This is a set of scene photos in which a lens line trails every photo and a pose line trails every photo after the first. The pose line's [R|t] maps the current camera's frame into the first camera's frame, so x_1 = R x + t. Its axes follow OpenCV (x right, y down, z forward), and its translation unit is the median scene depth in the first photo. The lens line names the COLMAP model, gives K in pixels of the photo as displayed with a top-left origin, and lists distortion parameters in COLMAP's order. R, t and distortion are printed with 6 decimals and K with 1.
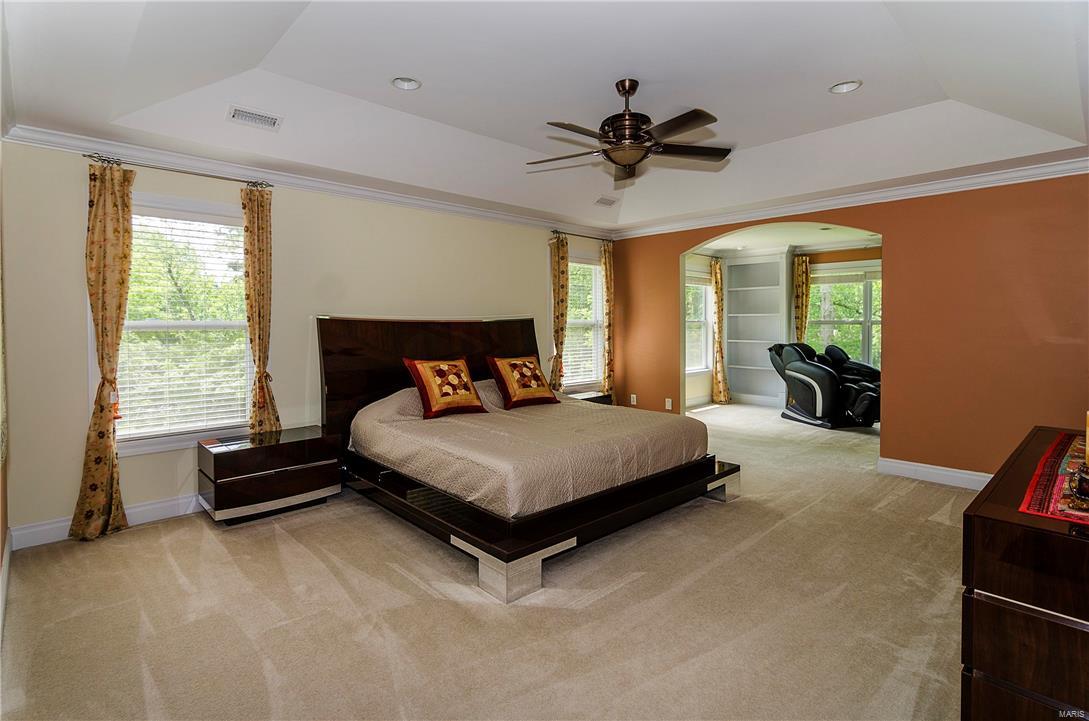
lens RADIAL K [[529.1, 0, 544.4], [0, 529.1, 356.0], [0, 0, 1]] dist [-0.000179, -0.000005]
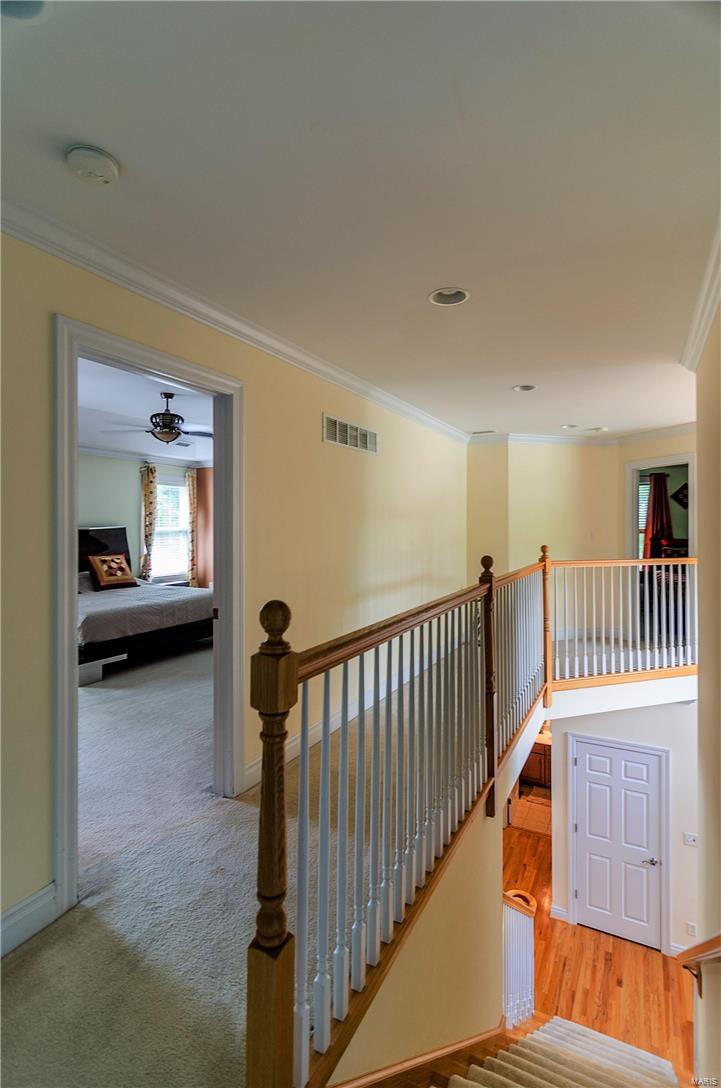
lens RADIAL K [[489.8, 0, 360.5], [0, 489.8, 544.0], [0, 0, 1]] dist [0.000256, 0.000004]
pose [[0.935341, -0.004666, 0.353717, 0.091933], [0.013445, 0.999659, -0.022365, 0.008442], [-0.353492, 0.025674, 0.935085, -0.356143]]
